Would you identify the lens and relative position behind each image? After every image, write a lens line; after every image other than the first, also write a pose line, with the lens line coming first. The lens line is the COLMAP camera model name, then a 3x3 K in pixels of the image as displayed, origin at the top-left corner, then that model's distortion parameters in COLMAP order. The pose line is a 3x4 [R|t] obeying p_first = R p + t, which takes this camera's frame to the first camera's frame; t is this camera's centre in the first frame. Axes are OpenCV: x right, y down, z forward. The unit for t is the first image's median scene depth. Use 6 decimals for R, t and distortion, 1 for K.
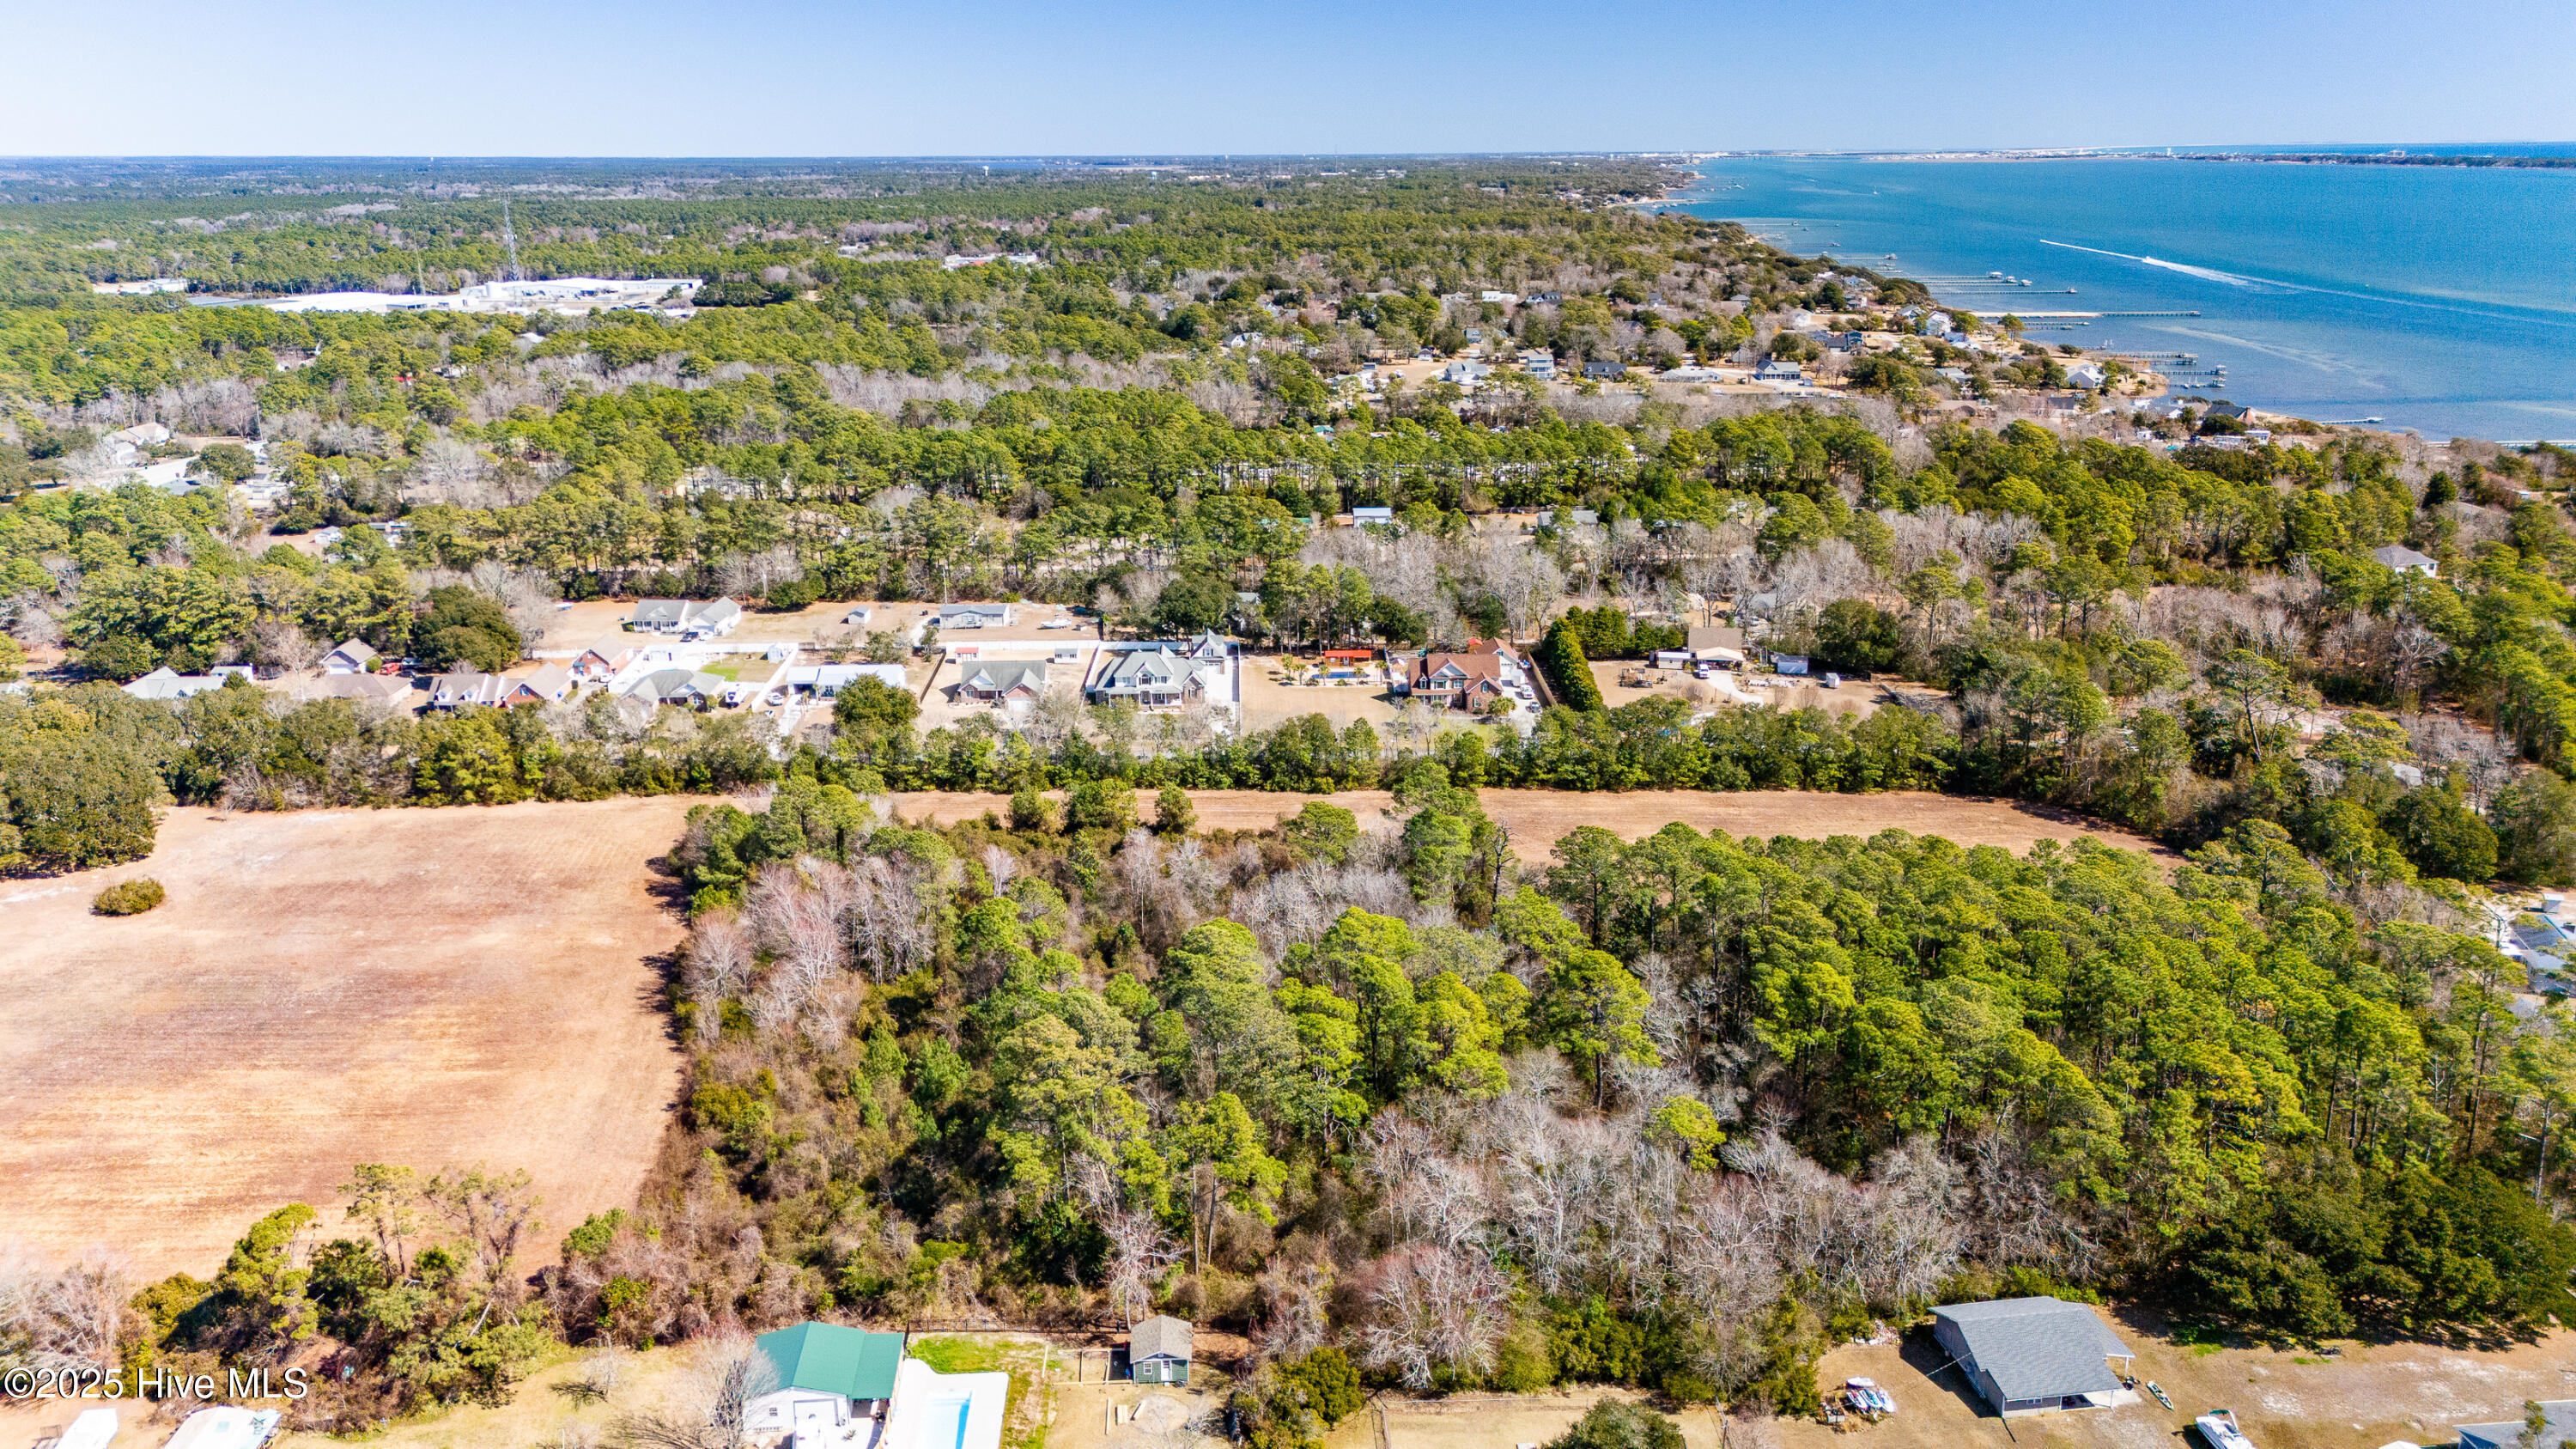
lens RADIAL K [[1881.7, 0, 1284.1], [0, 1881.7, 731.7], [0, 0, 1]] dist [0.071071, -0.057183]
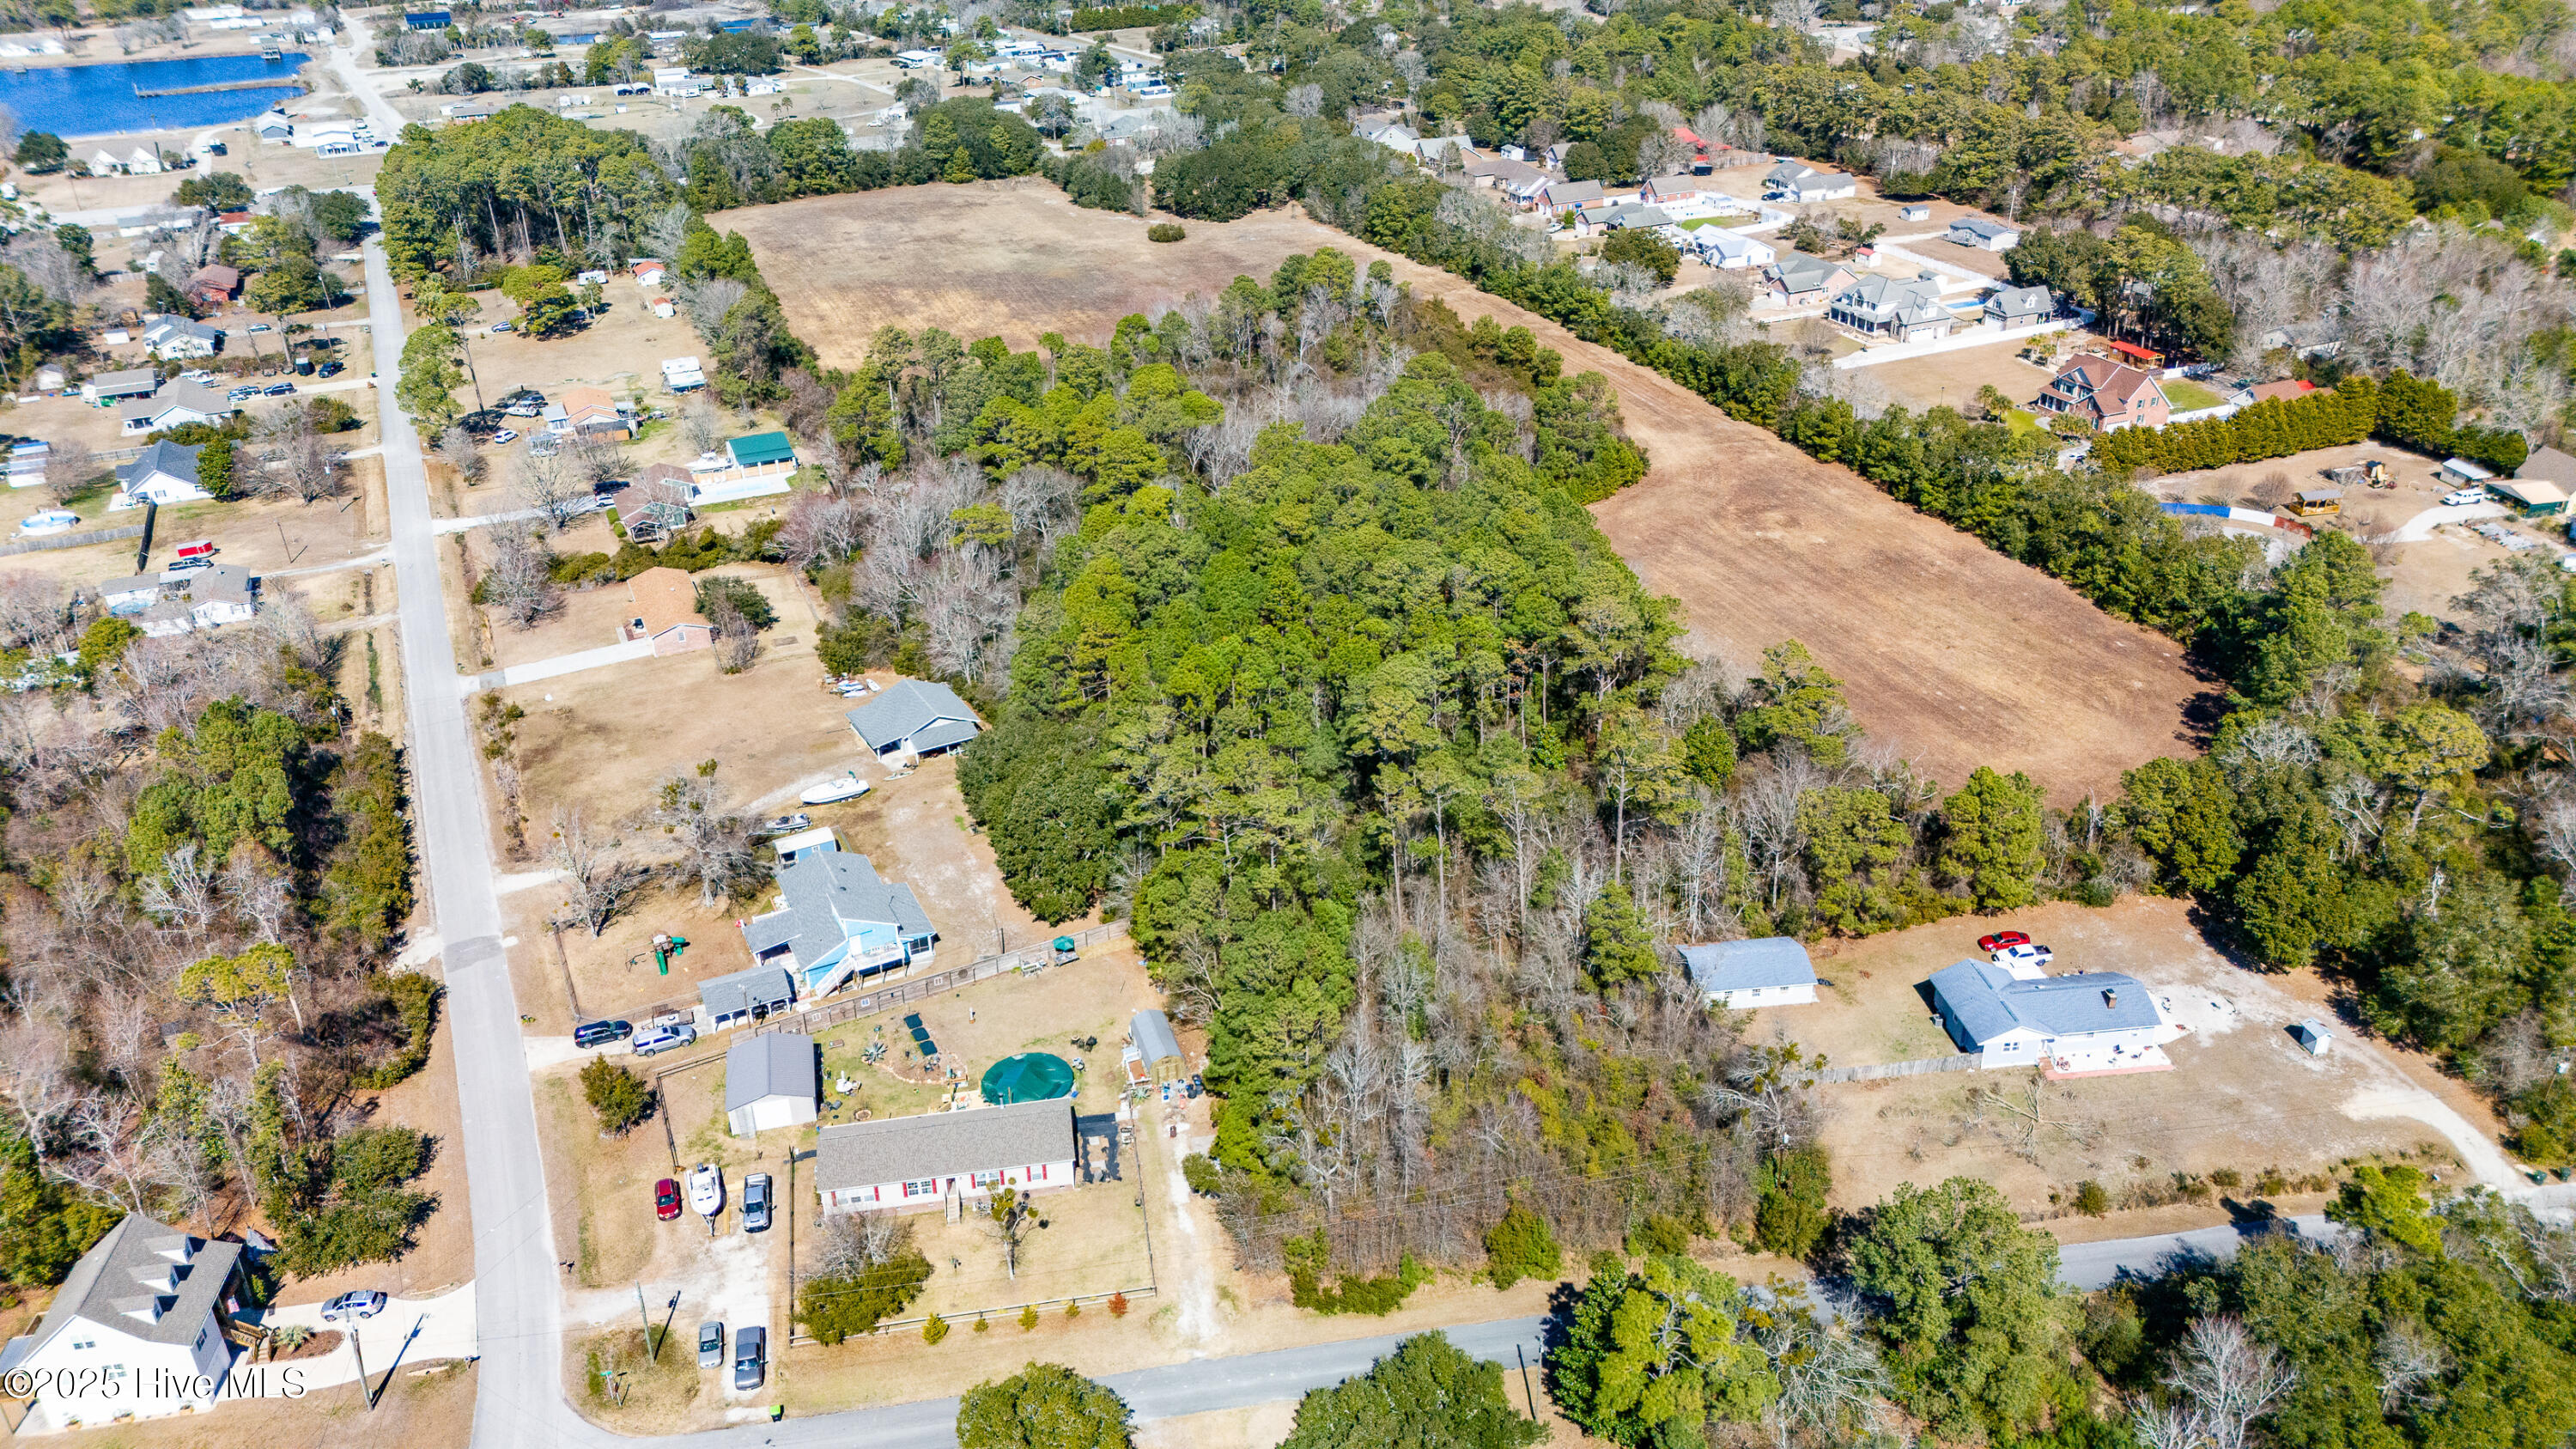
lens RADIAL K [[1889.9, 0, 1285.1], [0, 1889.9, 727.8], [0, 0, 1]] dist [0.049396, -0.021493]
pose [[0.357708, 0.426447, -0.830776, 0.583878], [-0.258328, 0.900111, 0.350809, -0.077452], [0.897392, 0.089125, 0.432140, 0.237291]]
